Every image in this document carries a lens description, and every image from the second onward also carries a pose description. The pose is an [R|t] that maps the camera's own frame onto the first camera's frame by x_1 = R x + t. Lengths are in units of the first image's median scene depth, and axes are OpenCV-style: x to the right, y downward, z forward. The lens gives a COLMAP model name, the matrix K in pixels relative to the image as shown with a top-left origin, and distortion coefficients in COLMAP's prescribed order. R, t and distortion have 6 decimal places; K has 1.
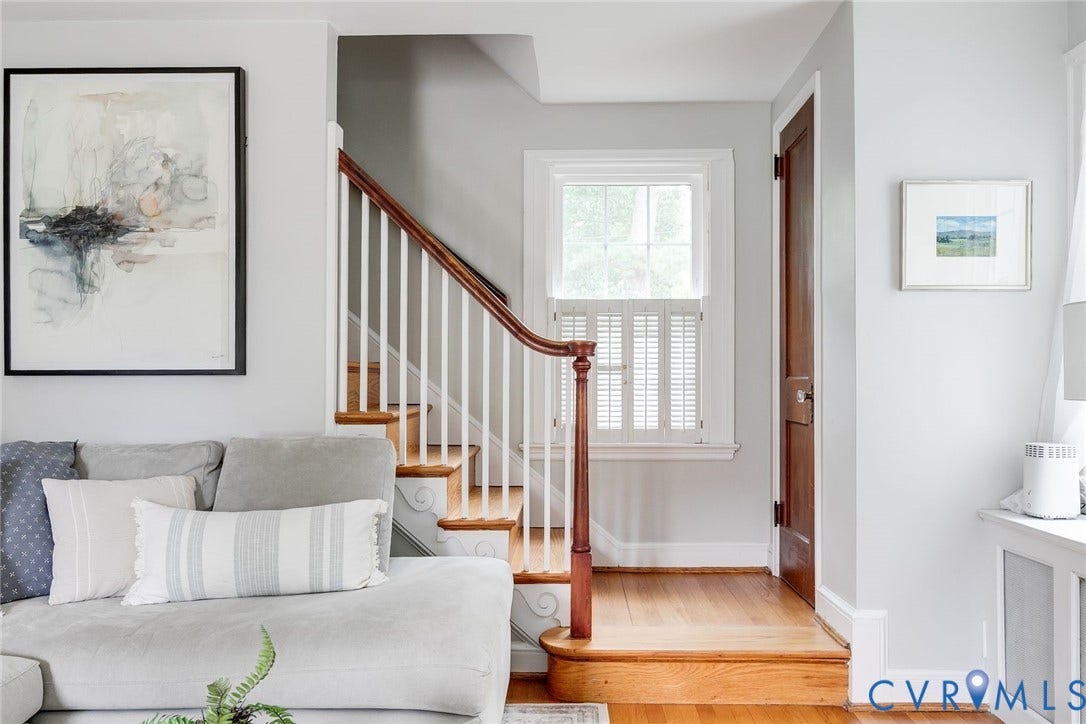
lens RADIAL K [[868.5, 0, 546.8], [0, 868.5, 371.7], [0, 0, 1]] dist [0.011930, -0.015894]
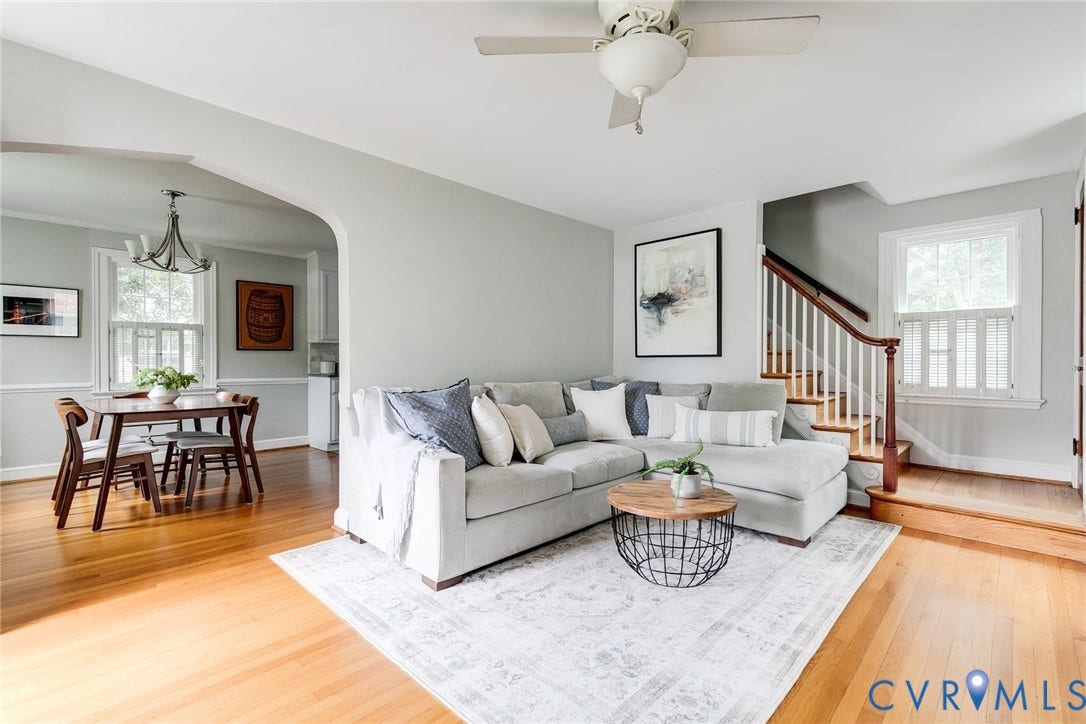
lens RADIAL K [[488.4, 0, 546.5], [0, 488.4, 357.4], [0, 0, 1]] dist [0.005771, 0.000395]
pose [[0.726859, -0.003941, -0.686775, 0.226113], [0.008491, 0.999959, 0.003247, -0.002655], [0.686734, -0.008192, 0.726863, -0.304905]]
